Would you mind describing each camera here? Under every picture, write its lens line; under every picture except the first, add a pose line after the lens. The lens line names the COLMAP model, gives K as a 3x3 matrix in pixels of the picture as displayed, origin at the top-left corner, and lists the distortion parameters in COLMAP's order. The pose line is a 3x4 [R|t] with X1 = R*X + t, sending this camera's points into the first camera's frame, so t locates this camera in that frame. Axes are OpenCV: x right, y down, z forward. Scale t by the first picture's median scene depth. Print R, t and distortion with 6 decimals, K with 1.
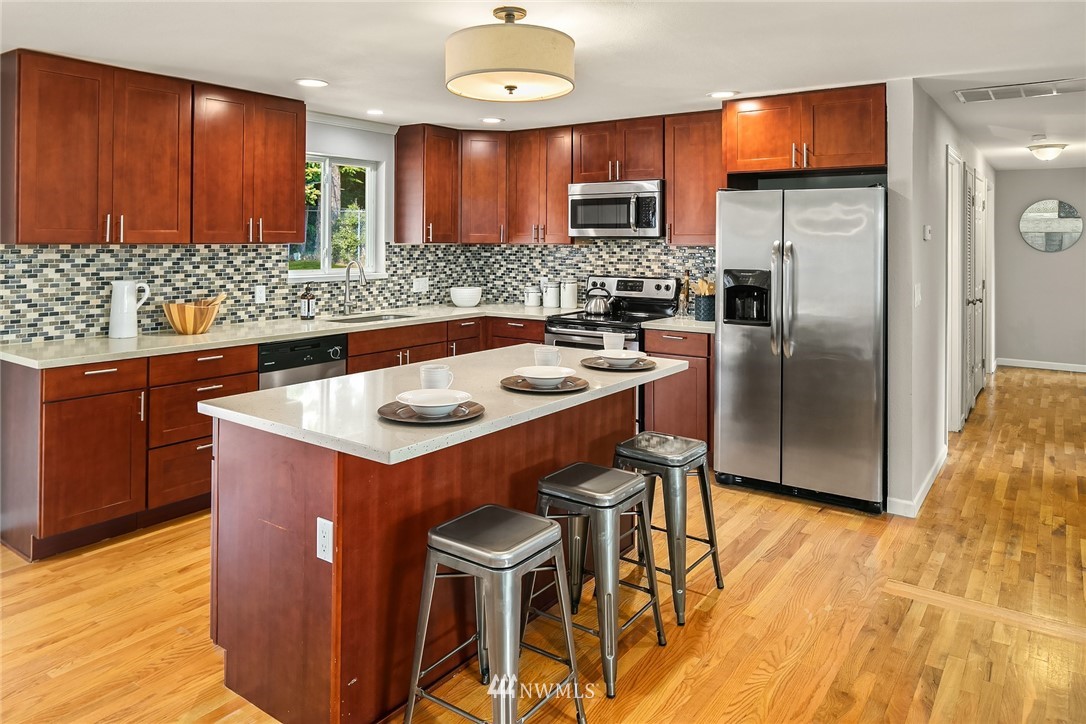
lens RADIAL K [[732.3, 0, 526.5], [0, 732.3, 237.1], [0, 0, 1]] dist [-0.002603, -0.000722]
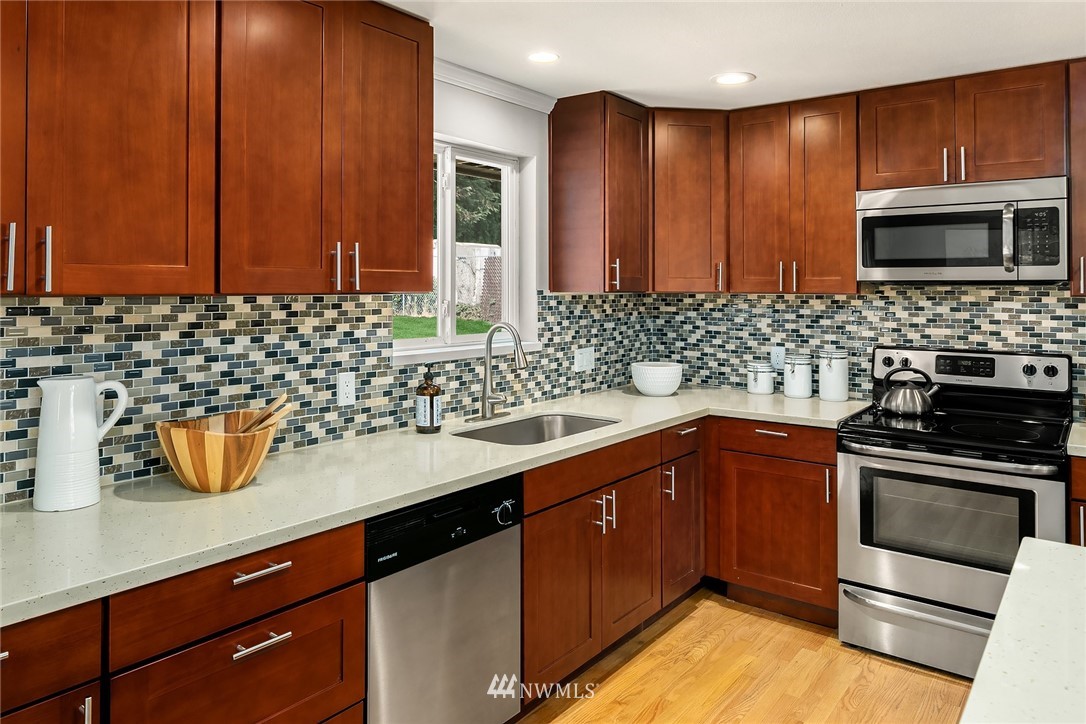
lens RADIAL K [[735.3, 0, 528.9], [0, 735.3, 287.6], [0, 0, 1]] dist [-0.002006, -0.002330]
pose [[0.999370, -0.000292, -0.035491, -0.219229], [0.000421, 0.999993, 0.003633, 0.002638], [0.035490, -0.003646, 0.999363, 0.486321]]
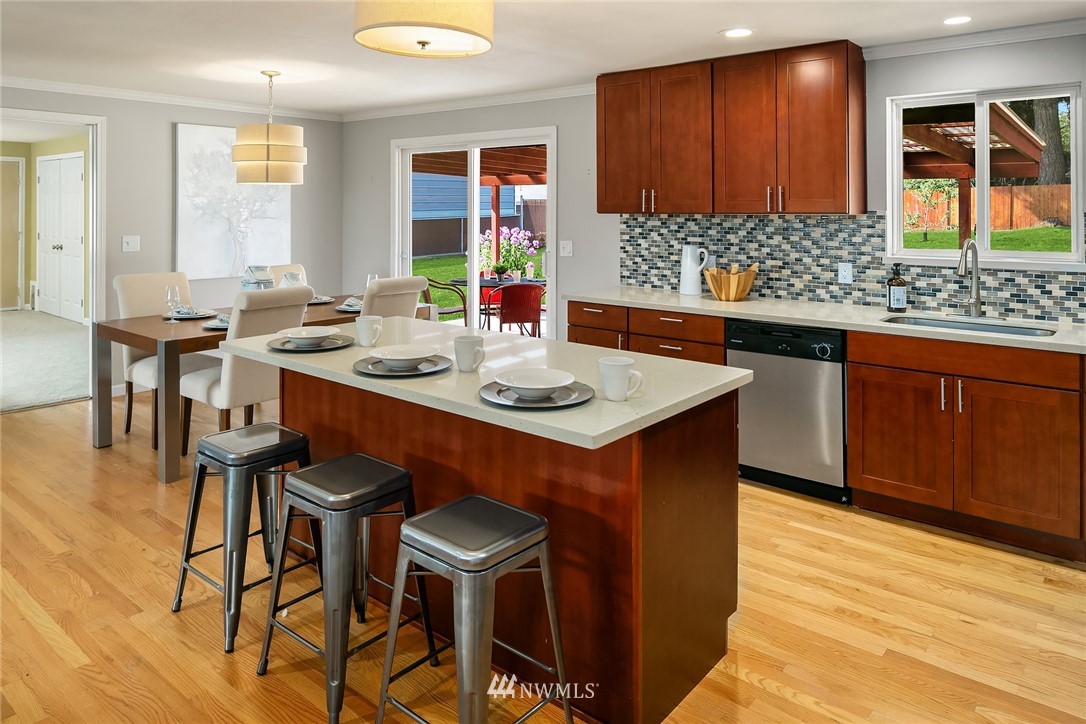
lens RADIAL K [[739.5, 0, 542.1], [0, 739.5, 208.5], [0, 0, 1]] dist [-0.000028, -0.002473]
pose [[-0.055112, -0.008212, -0.998446, 0.545658], [0.001960, 0.999963, -0.008333, 0.009023], [0.998478, -0.002416, -0.055094, 0.718354]]
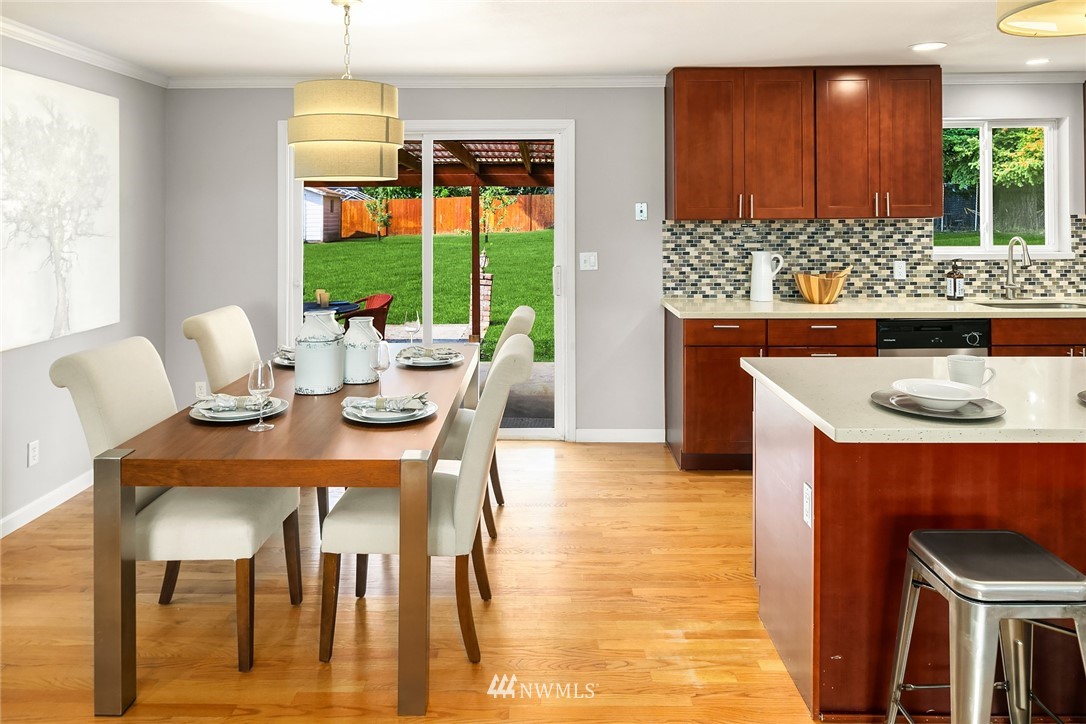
lens RADIAL K [[732.8, 0, 544.0], [0, 732.8, 216.0], [0, 0, 1]] dist [-0.003797, 0.001369]
pose [[0.587436, -0.009817, -0.809211, 0.154614], [0.014181, 0.999898, -0.001836, 0.001192], [0.809146, -0.010397, 0.587516, 0.043997]]
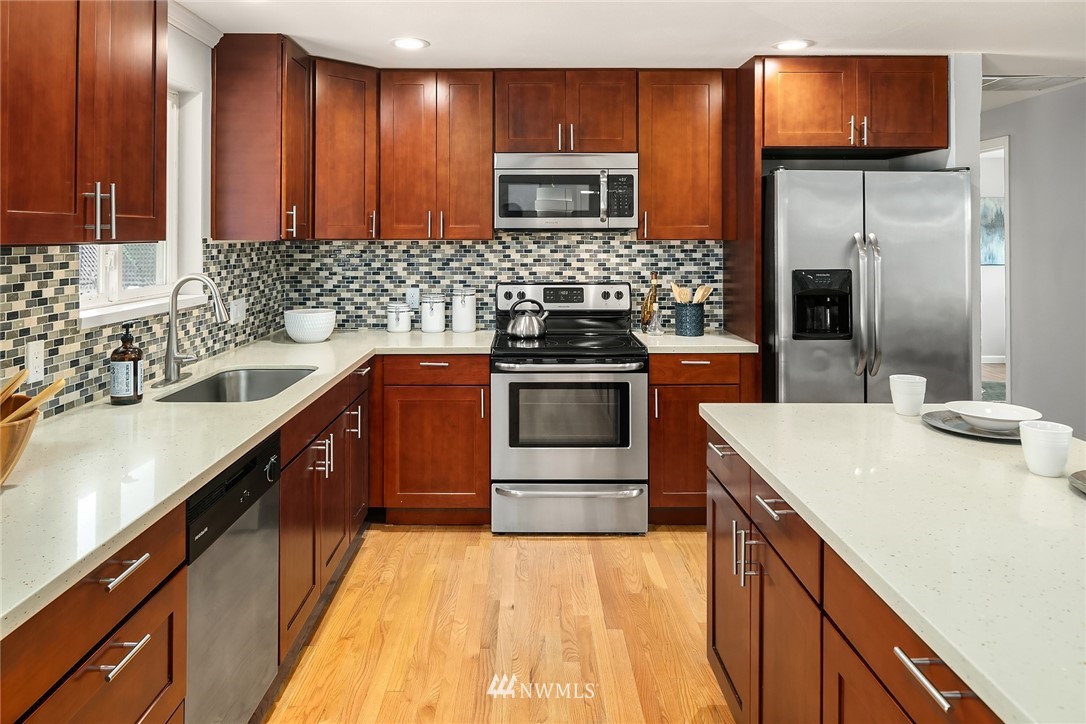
lens RADIAL K [[748.9, 0, 521.6], [0, 748.9, 234.5], [0, 0, 1]] dist [-0.006926, 0.000268]
pose [[0.810129, -0.004233, 0.586236, -0.403737], [0.001646, 0.999986, 0.004945, 0.001603], [-0.586249, -0.003041, 0.810125, 0.492266]]
